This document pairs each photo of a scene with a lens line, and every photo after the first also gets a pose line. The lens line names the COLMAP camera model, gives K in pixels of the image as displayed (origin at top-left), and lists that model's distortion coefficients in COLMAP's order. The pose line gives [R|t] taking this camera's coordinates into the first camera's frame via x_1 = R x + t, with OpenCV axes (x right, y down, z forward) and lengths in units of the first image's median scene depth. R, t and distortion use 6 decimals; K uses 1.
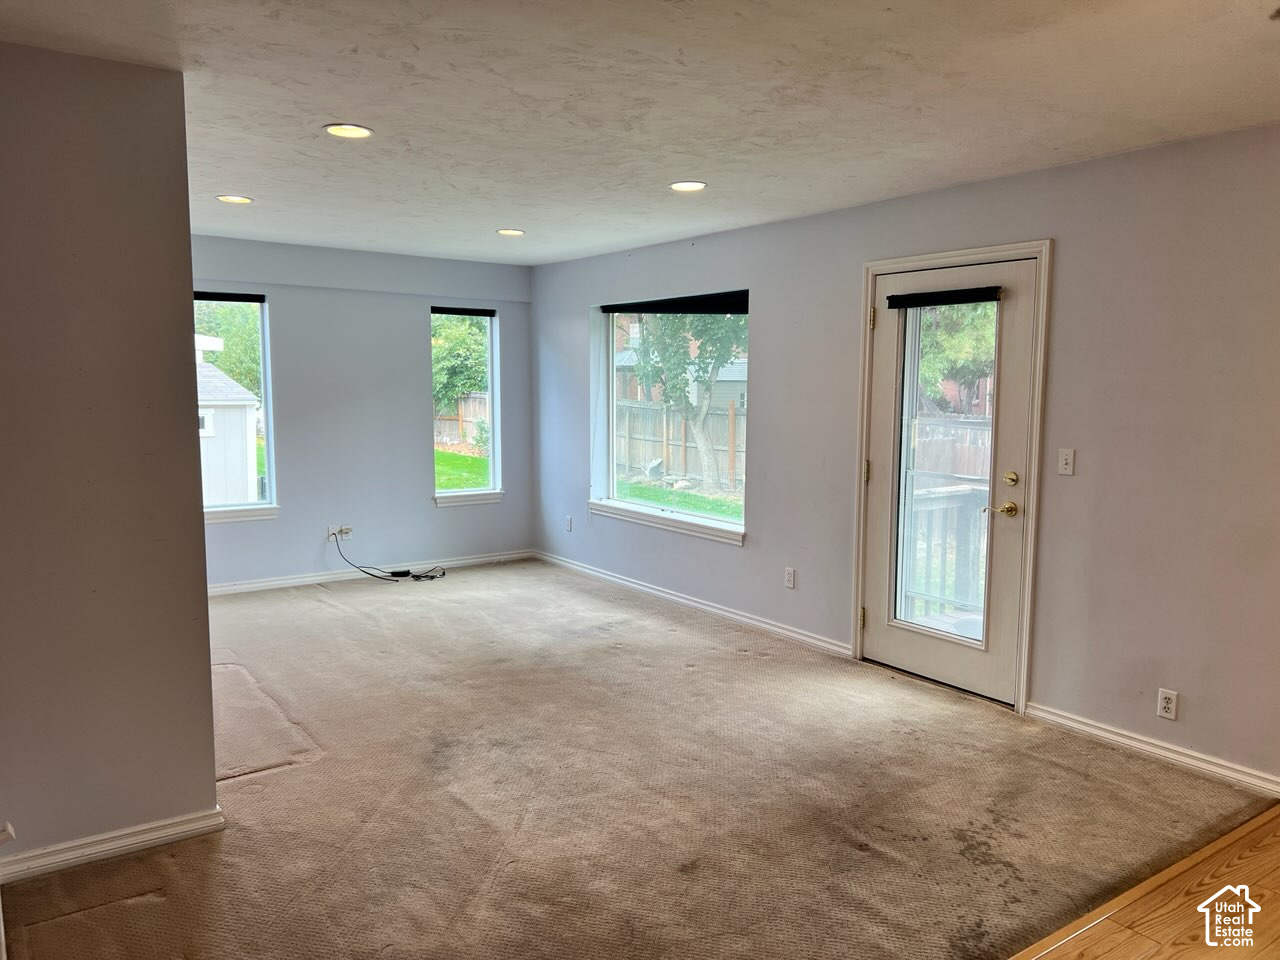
lens RADIAL K [[956.1, 0, 640.0], [0, 956.1, 480.0], [0, 0, 1]] dist [0.062934, -0.004108]
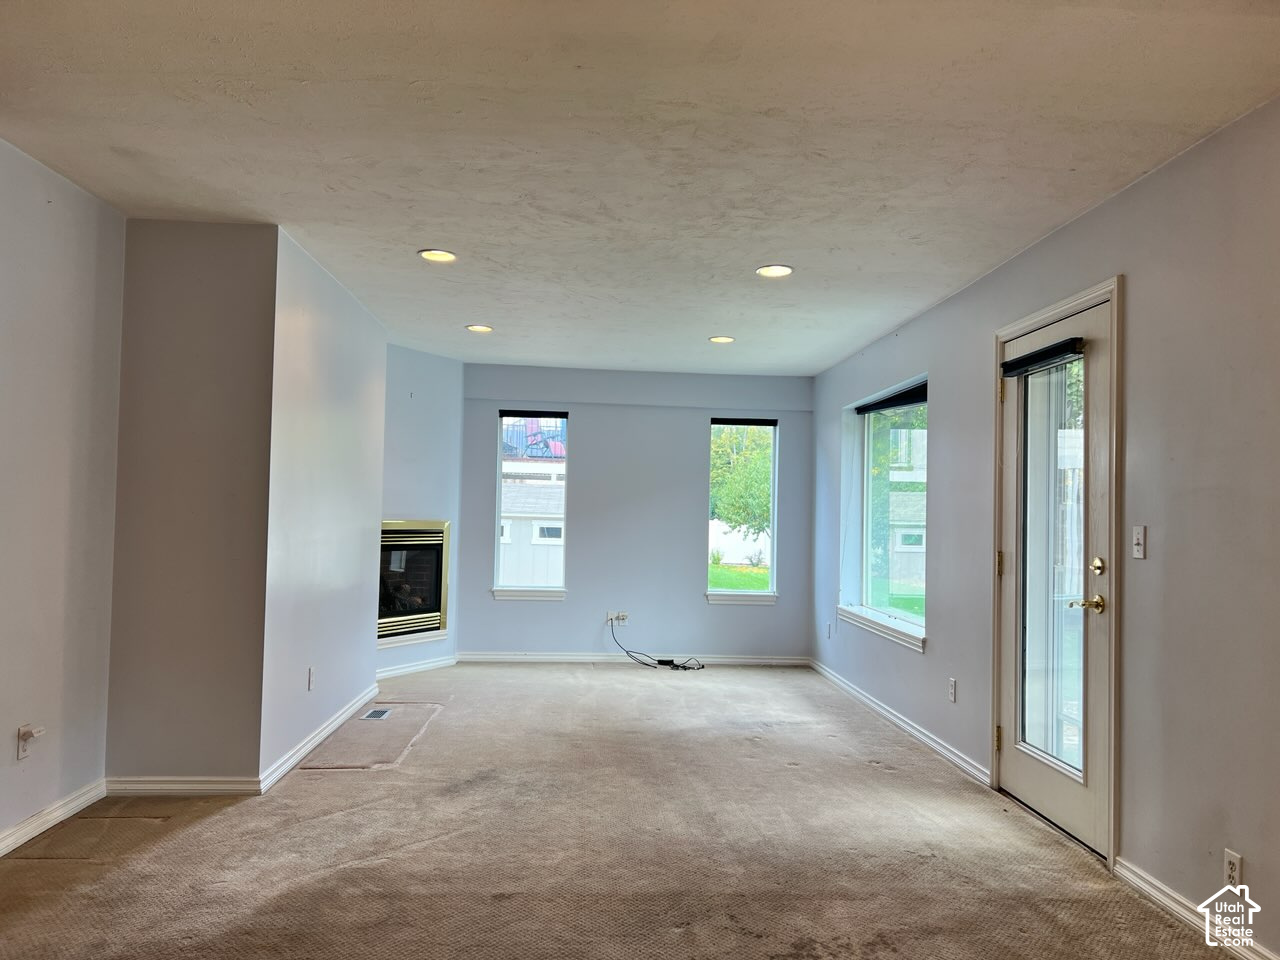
lens RADIAL K [[947.3, 0, 640.0], [0, 947.3, 480.0], [0, 0, 1]] dist [0.033860, 0.000324]
pose [[0.854173, -0.003390, -0.519977, 0.443840], [-0.074207, 0.988949, -0.128348, 0.055177], [0.514666, 0.148217, 0.844482, 0.105320]]
